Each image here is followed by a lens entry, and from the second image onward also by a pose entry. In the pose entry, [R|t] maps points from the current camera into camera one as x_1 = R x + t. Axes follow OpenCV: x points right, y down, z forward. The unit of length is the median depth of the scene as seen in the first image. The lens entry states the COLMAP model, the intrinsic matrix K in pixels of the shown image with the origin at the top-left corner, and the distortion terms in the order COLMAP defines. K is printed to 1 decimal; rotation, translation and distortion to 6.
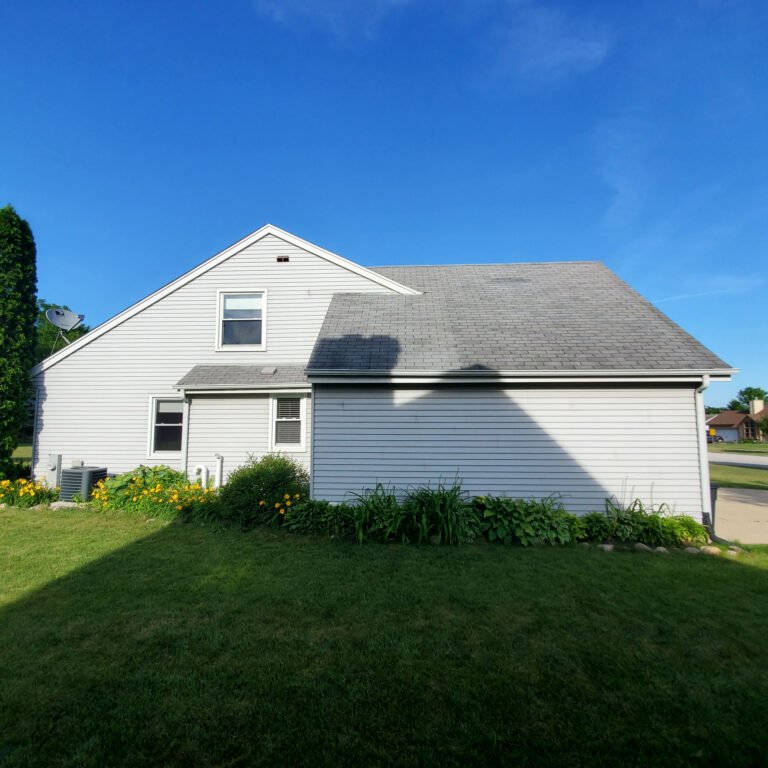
lens RADIAL K [[412.5, 0, 390.4], [0, 412.5, 384.8], [0, 0, 1]] dist [0.009576, -0.012750]
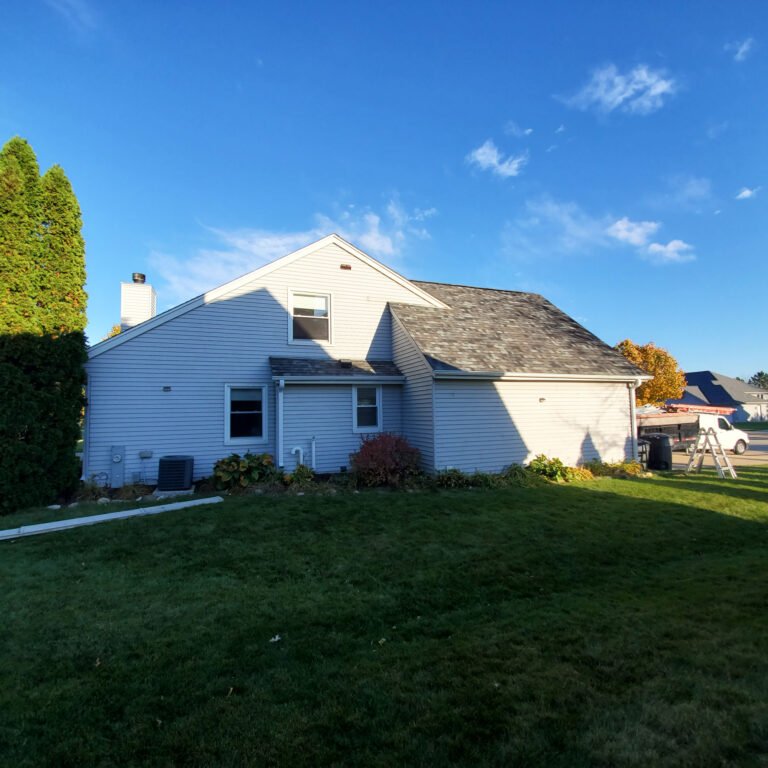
lens RADIAL K [[413.9, 0, 384.1], [0, 413.9, 382.1], [0, 0, 1]] dist [0.010135, -0.011120]
pose [[0.914620, 0.013698, 0.404083, -0.647321], [-0.023120, 0.999563, 0.018445, -0.008483], [-0.403654, -0.026213, 0.914536, -0.111584]]
